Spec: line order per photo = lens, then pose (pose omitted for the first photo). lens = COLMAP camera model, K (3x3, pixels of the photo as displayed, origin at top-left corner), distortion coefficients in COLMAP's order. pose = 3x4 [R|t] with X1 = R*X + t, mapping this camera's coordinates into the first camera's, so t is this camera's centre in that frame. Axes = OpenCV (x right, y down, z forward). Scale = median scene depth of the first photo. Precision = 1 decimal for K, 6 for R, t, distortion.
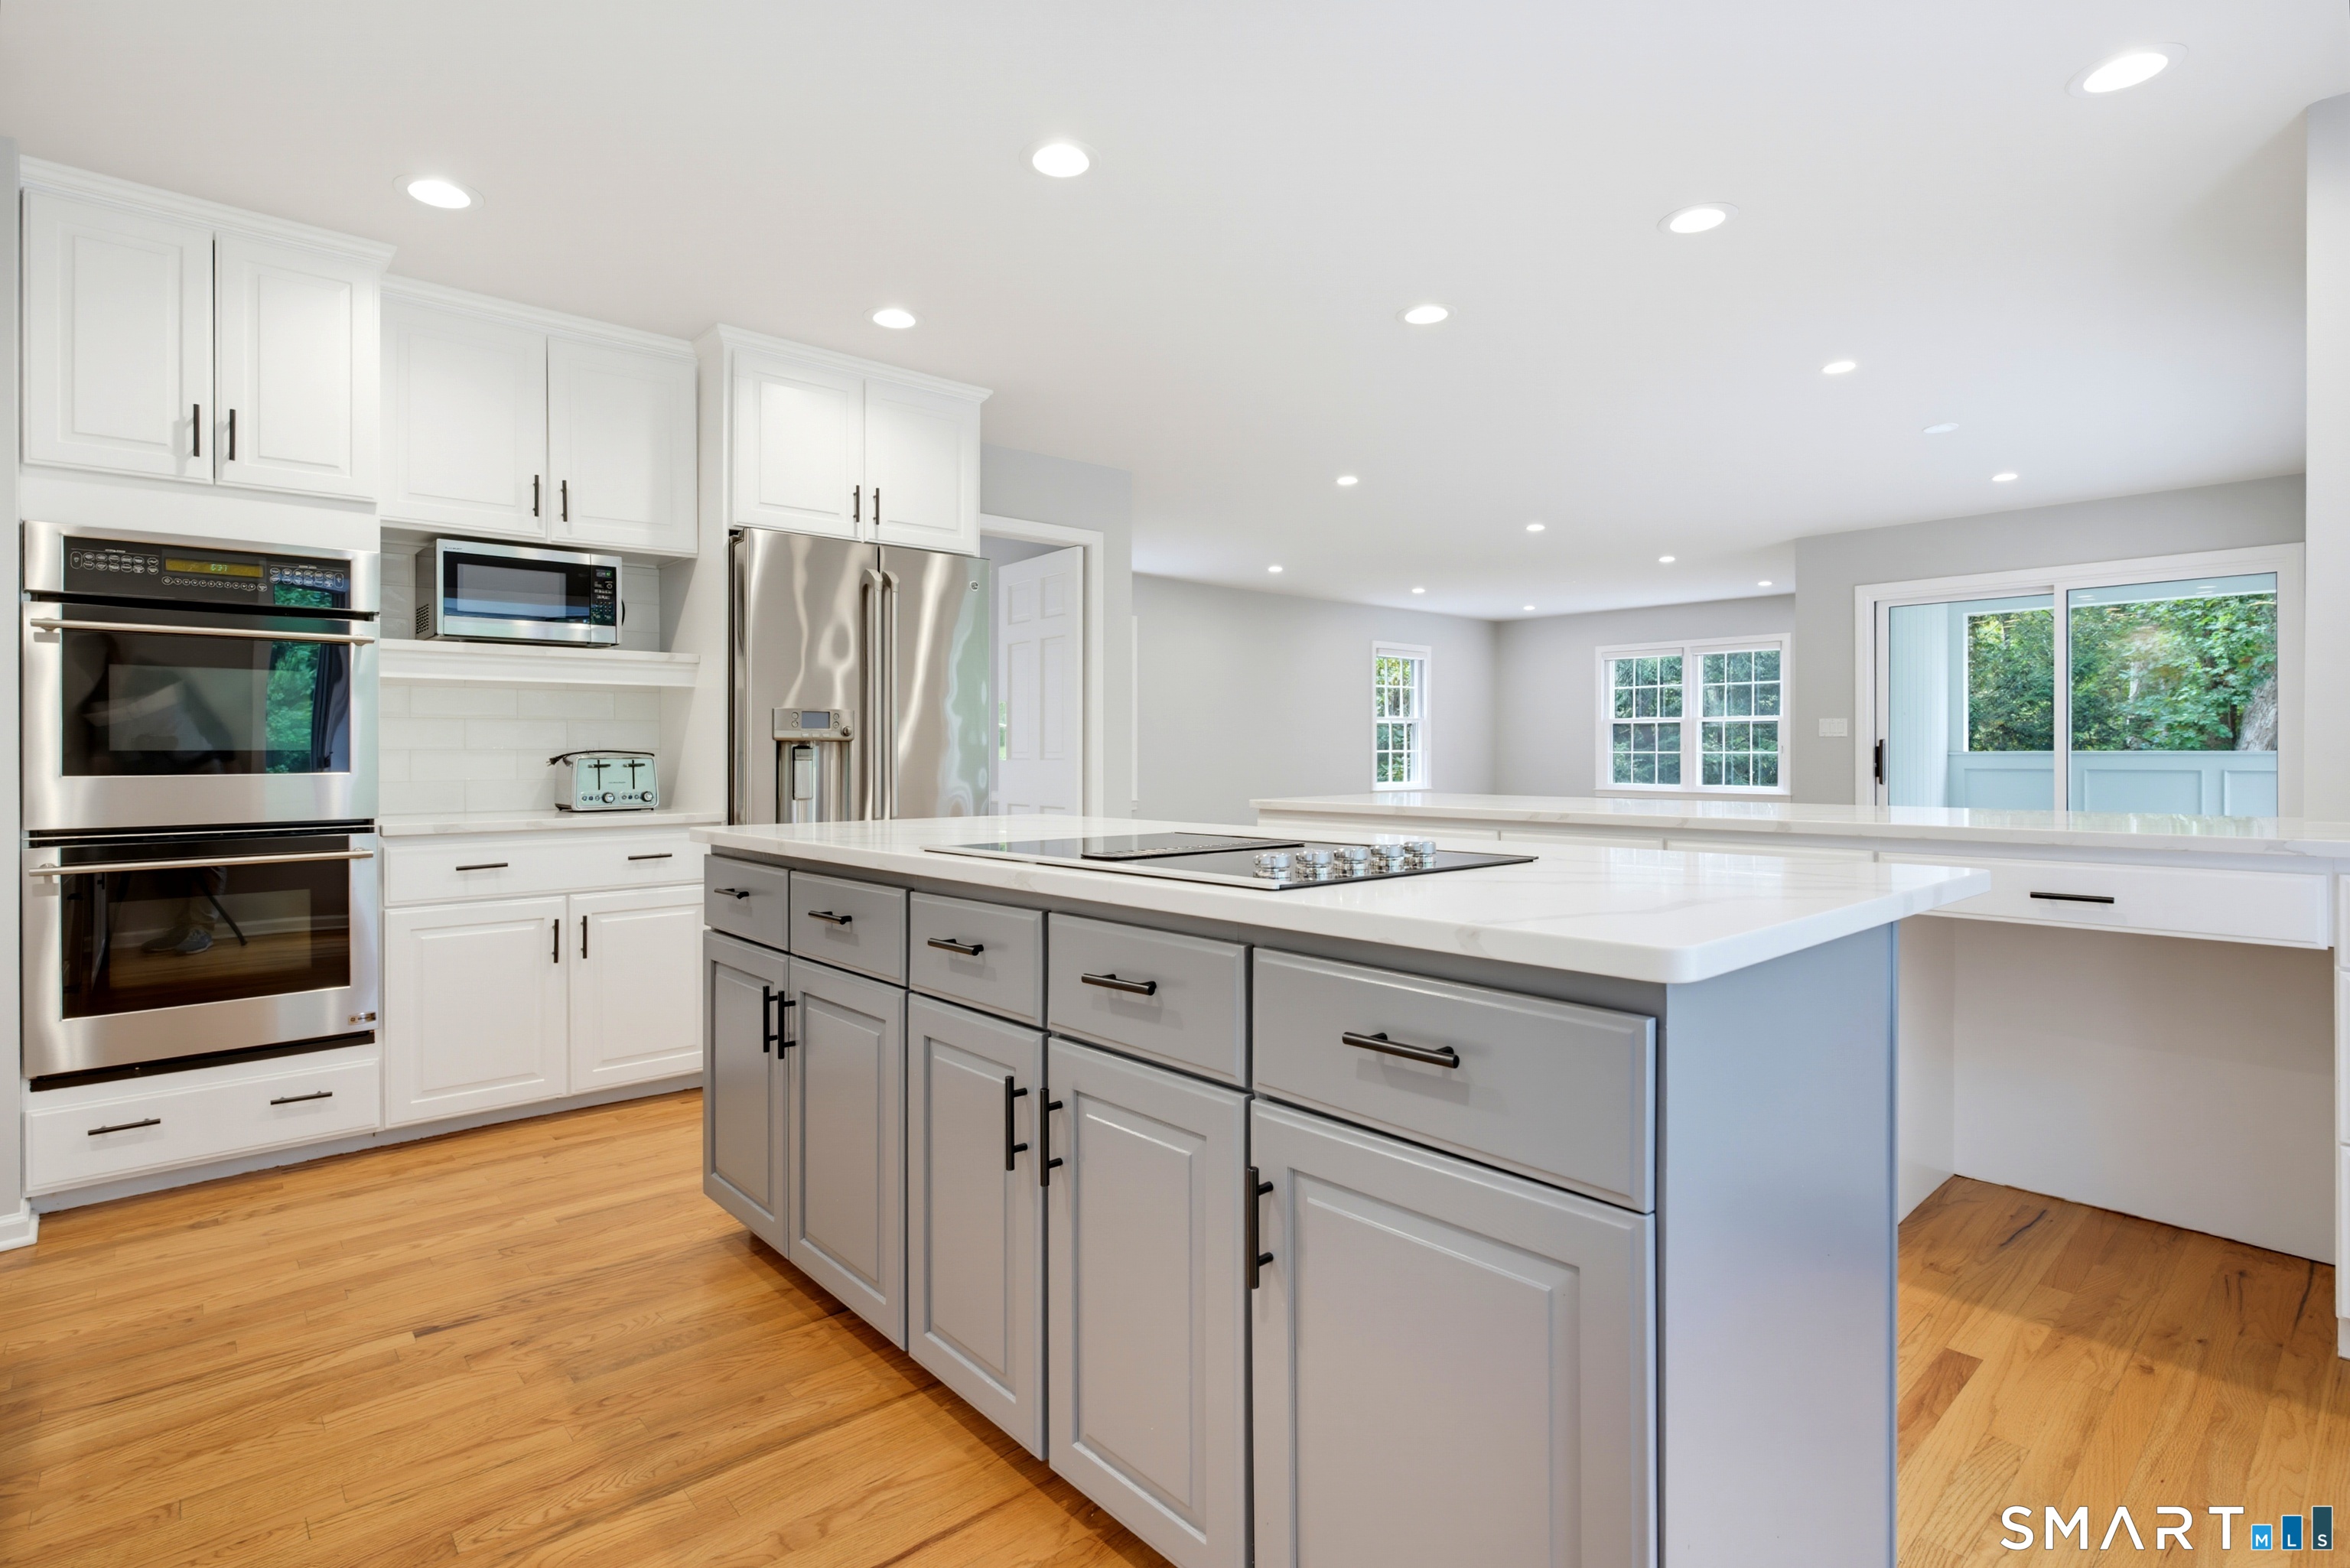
lens RADIAL K [[1145.6, 0, 1152.3], [0, 1145.6, 768.8], [0, 0, 1]] dist [-0.001511, -0.000734]
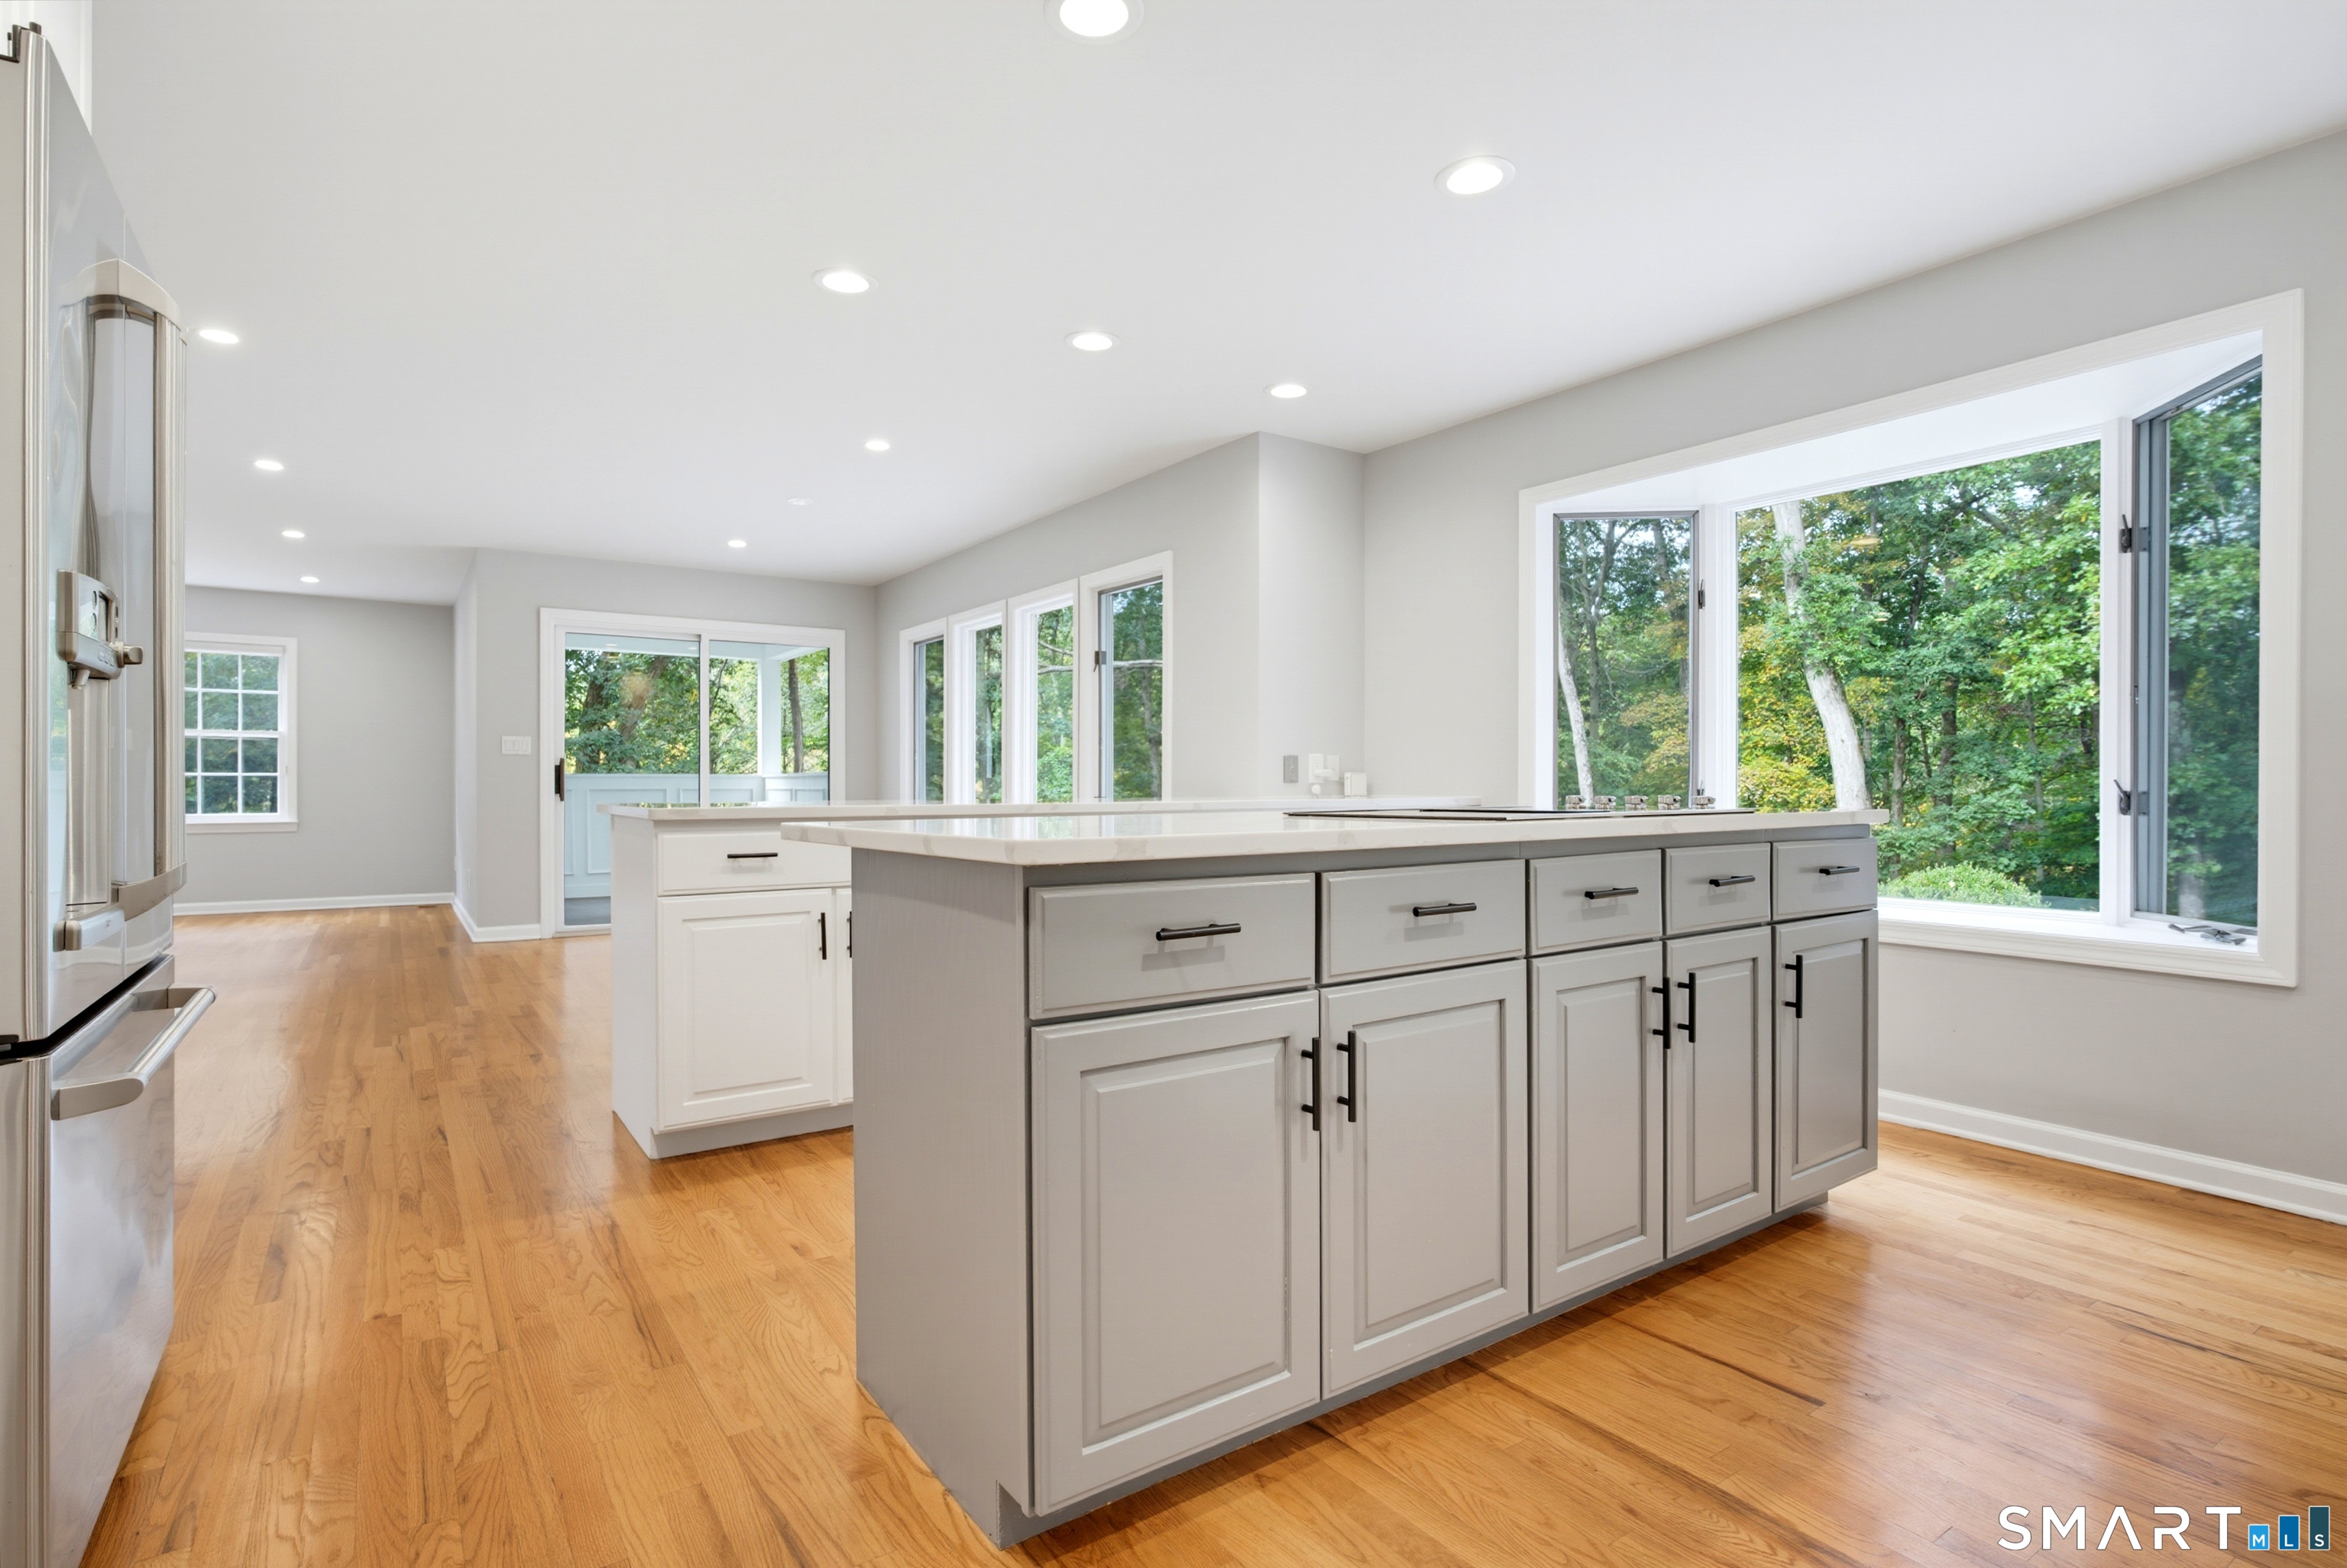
lens RADIAL K [[1147.6, 0, 1173.5], [0, 1147.6, 784.0], [0, 0, 1]] dist [0.000807, 0.001474]
pose [[0.121540, -0.003840, 0.992579, -0.209746], [0.019997, 0.999799, 0.001420, 0.004910], [-0.992385, 0.019676, 0.121592, 0.195642]]
